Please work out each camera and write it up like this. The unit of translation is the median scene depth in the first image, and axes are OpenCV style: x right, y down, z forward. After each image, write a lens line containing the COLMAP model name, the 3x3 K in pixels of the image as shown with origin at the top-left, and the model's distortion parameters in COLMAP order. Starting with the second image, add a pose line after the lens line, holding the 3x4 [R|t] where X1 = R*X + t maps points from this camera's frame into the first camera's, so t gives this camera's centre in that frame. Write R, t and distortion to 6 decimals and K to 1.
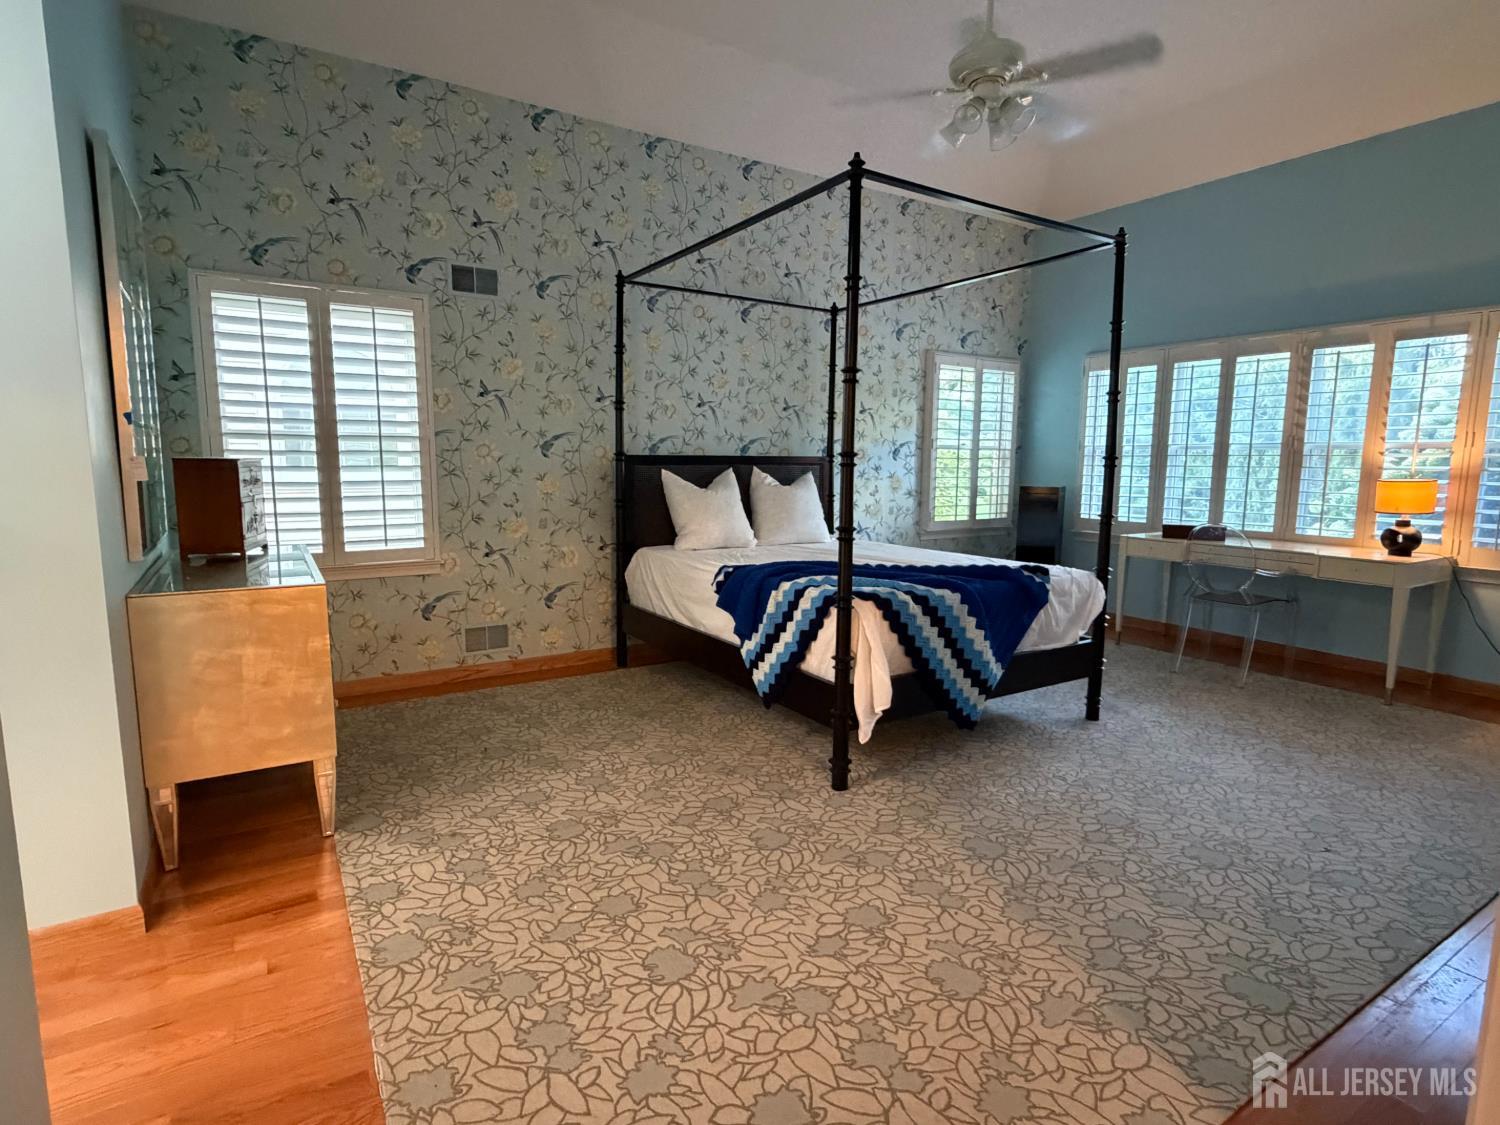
lens RADIAL K [[785.7, 0, 743.3], [0, 785.7, 565.4], [0, 0, 1]] dist [0.001677, -0.000674]
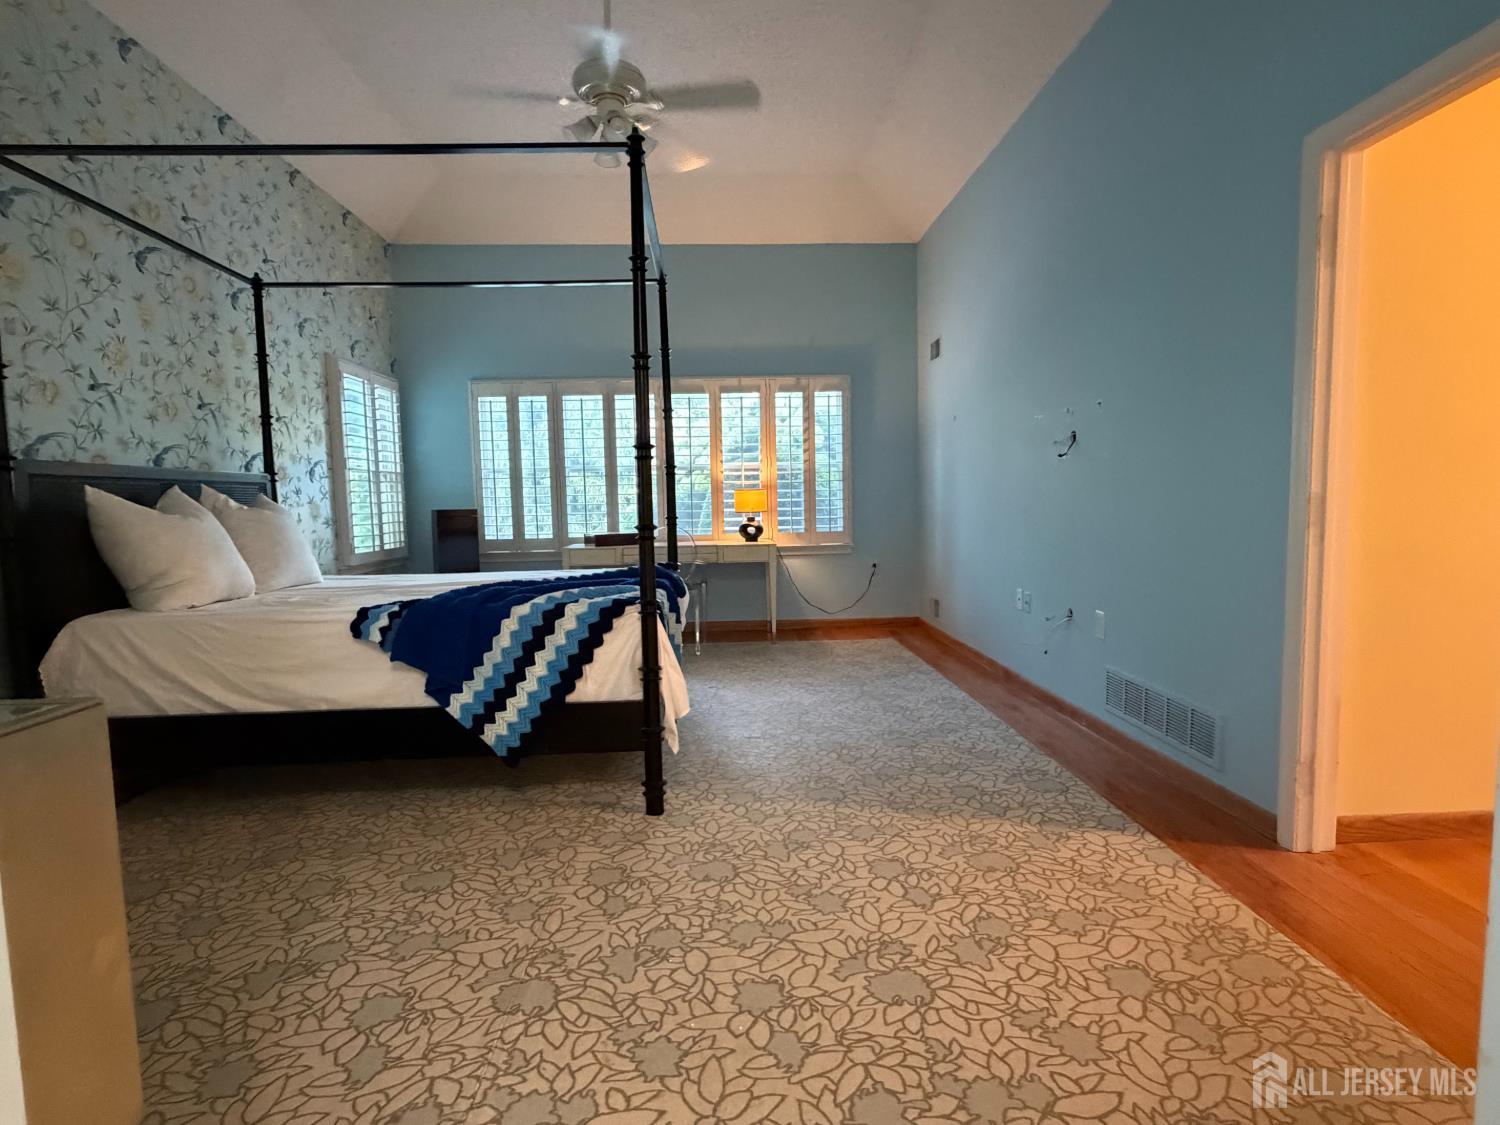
lens RADIAL K [[785.7, 0, 743.3], [0, 785.7, 565.4], [0, 0, 1]] dist [0.001677, -0.000674]
pose [[0.493786, -0.090510, 0.864860, -0.507567], [0.141209, 0.989714, 0.022954, -0.006291], [-0.858042, 0.110792, 0.501487, 0.364150]]
